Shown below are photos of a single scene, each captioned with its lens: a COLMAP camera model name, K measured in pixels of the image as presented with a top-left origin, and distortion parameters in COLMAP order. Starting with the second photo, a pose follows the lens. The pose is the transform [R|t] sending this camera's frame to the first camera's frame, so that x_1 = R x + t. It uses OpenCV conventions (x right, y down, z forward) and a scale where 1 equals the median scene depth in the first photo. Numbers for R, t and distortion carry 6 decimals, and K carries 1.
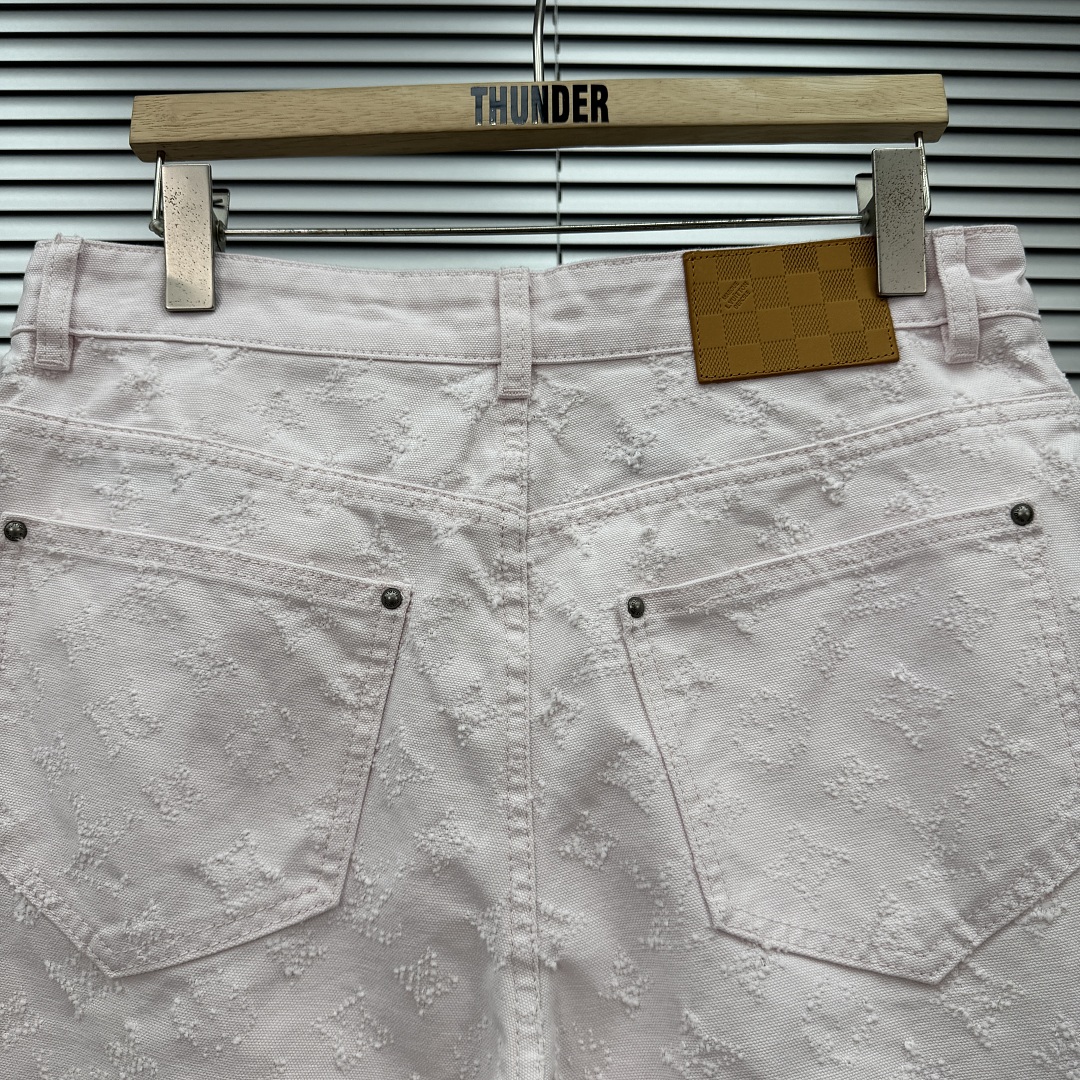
lens RADIAL K [[1003.9, 0, 541.0], [0, 1003.9, 556.4], [0, 0, 1]] dist [0.151322, -0.396896]
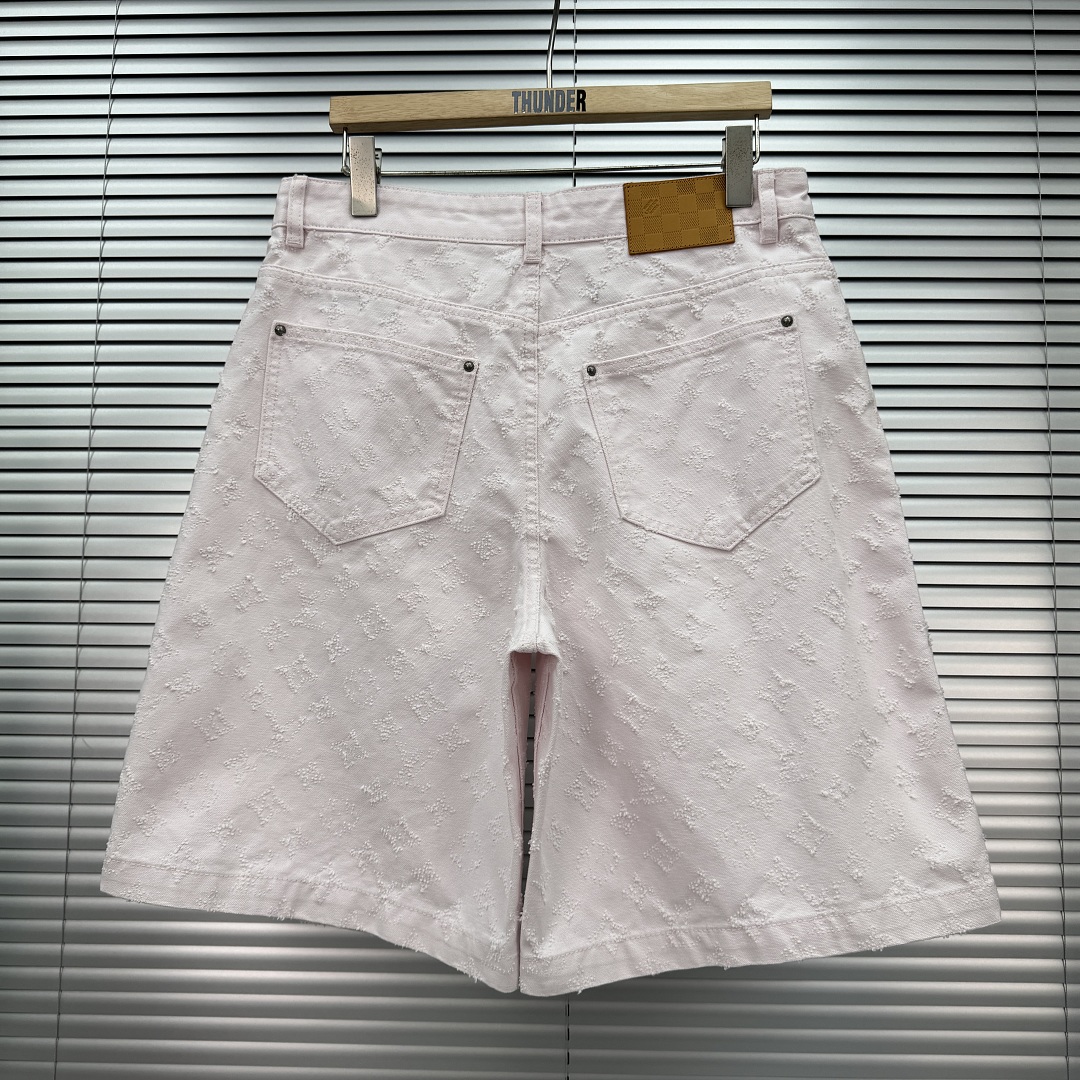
lens RADIAL K [[1003.9, 0, 541.0], [0, 1003.9, 556.4], [0, 0, 1]] dist [0.151322, -0.396896]
pose [[0.998454, 0.015654, -0.053335, 0.102176], [-0.010934, 0.996089, 0.087673, 0.232039], [0.054499, -0.086954, 0.994720, -0.971961]]
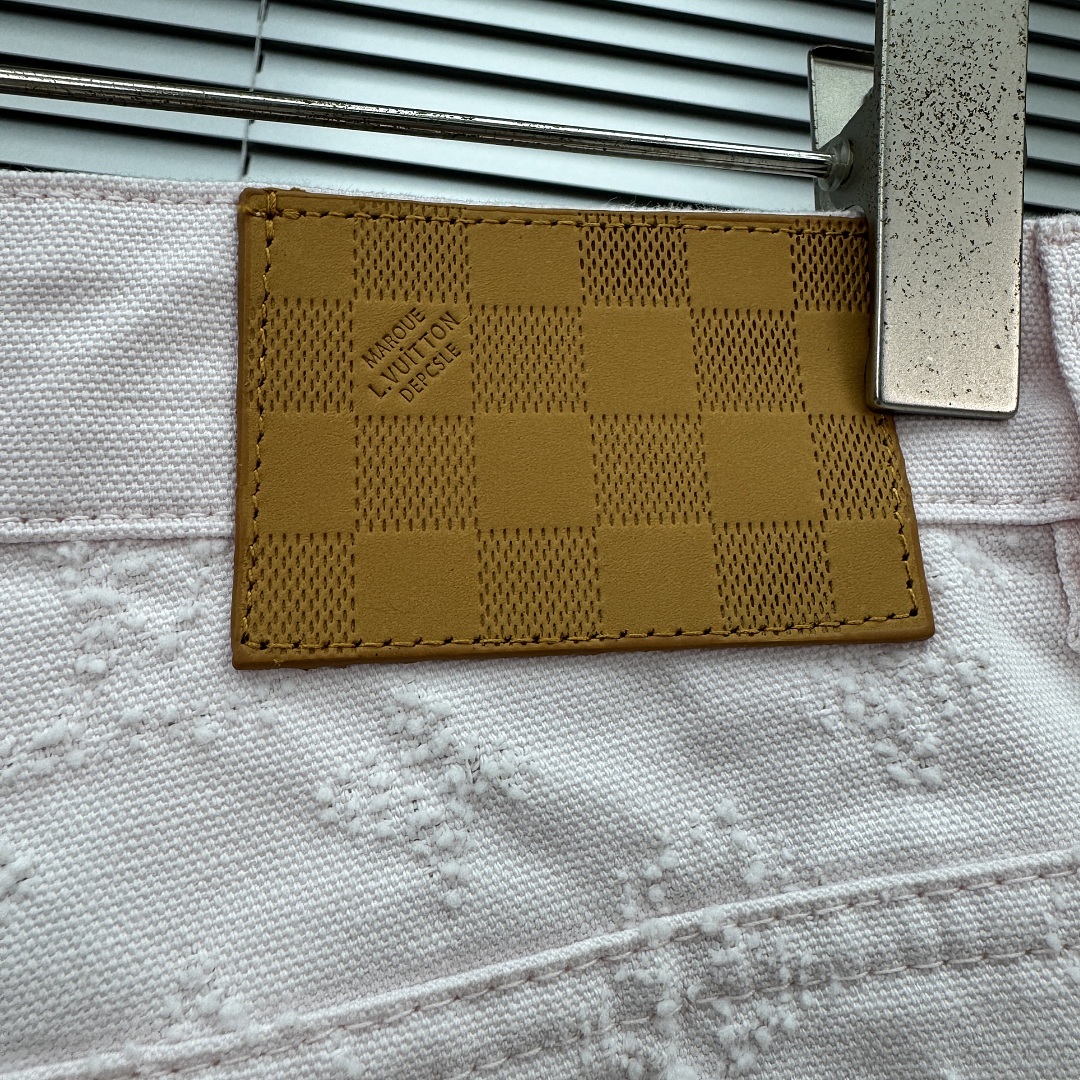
lens RADIAL K [[1110.8, 0, 540.3], [0, 1110.8, 470.7], [0, 0, 1]] dist [0.000809, -0.018463]
pose [[0.984789, 0.090783, 0.148151, 0.190464], [-0.079767, 0.993703, -0.078685, -0.208585], [-0.154361, 0.065670, 0.985830, 0.705421]]
